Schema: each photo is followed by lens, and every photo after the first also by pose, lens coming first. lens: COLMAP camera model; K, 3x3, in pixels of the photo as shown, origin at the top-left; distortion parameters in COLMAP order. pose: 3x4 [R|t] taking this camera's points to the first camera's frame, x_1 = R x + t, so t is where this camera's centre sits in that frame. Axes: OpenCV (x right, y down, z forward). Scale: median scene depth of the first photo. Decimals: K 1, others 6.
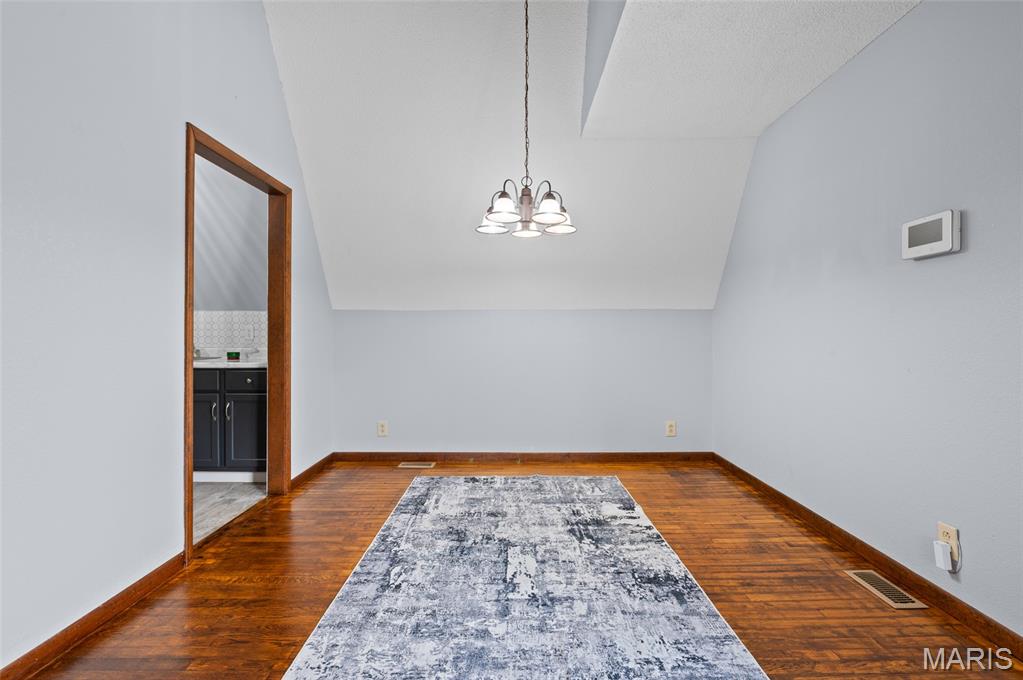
lens RADIAL K [[464.7, 0, 511.4], [0, 464.7, 331.9], [0, 0, 1]] dist [-0.001487, -0.000129]
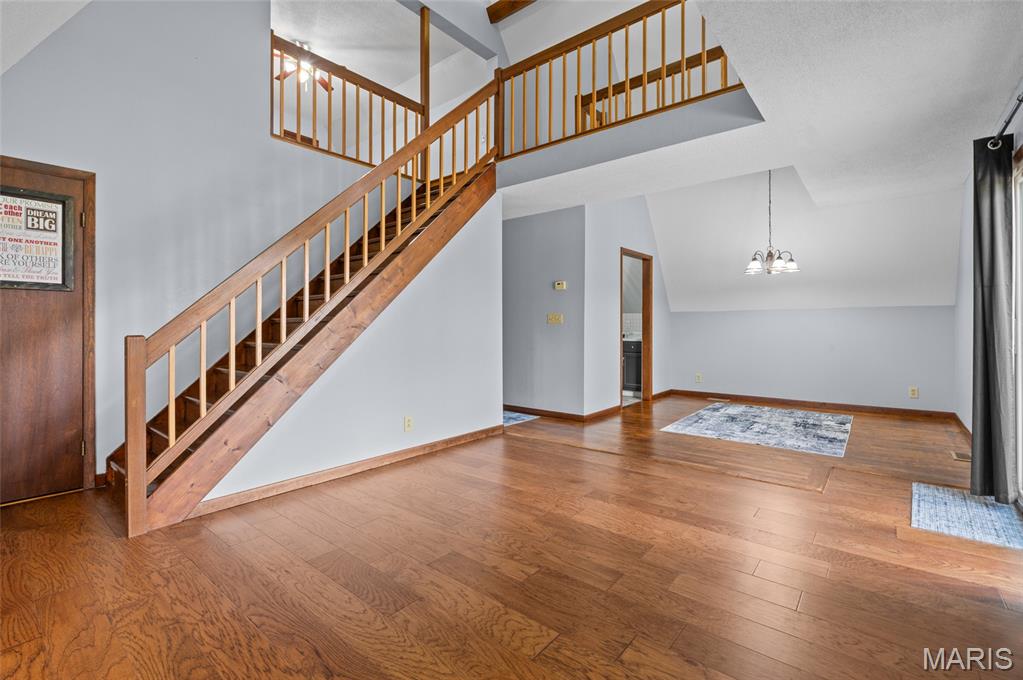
lens RADIAL K [[464.7, 0, 511.4], [0, 464.7, 331.9], [0, 0, 1]] dist [-0.001487, -0.000129]
pose [[0.775038, 0.006364, -0.631883, 0.361081], [0.009203, 0.999730, 0.021357, -0.017546], [0.631848, -0.022368, 0.774770, -1.040116]]
